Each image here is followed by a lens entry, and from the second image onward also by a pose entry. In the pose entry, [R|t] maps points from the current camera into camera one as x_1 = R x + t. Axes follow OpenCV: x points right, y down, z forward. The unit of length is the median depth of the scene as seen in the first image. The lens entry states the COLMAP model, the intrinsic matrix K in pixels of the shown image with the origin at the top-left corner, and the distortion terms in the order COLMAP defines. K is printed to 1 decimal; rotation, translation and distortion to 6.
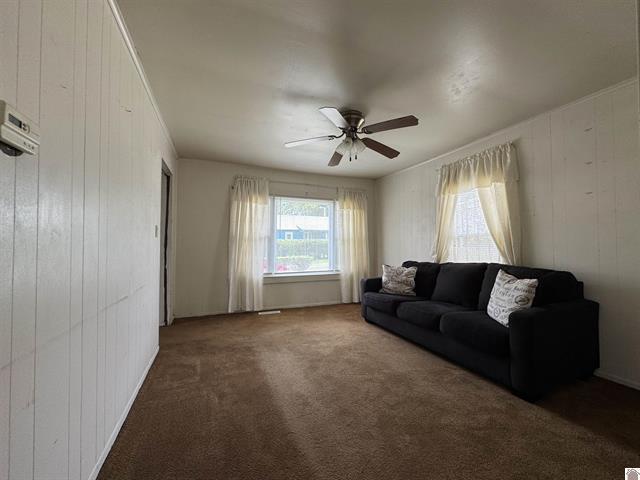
lens RADIAL K [[255.6, 0, 318.5], [0, 255.6, 243.2], [0, 0, 1]] dist [0.001875, -0.000007]
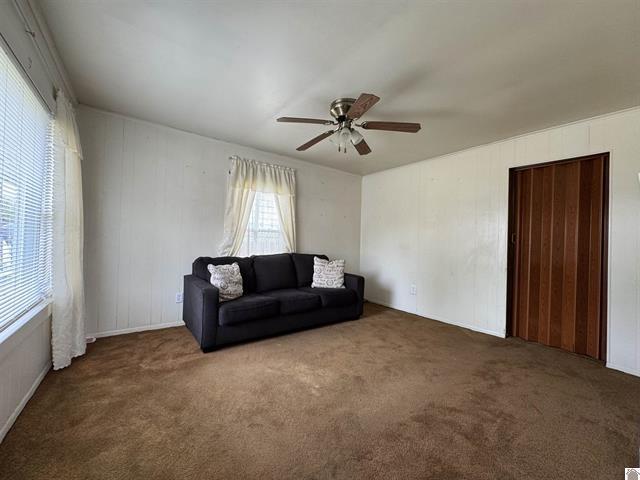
lens RADIAL K [[255.6, 0, 319.1], [0, 255.6, 239.6], [0, 0, 1]] dist [0.001875, -0.000007]
pose [[-0.246886, -0.003324, 0.969039, -0.653181], [-0.042778, 0.999057, -0.007472, 0.006889], [-0.968100, -0.043298, -0.246795, 1.107723]]
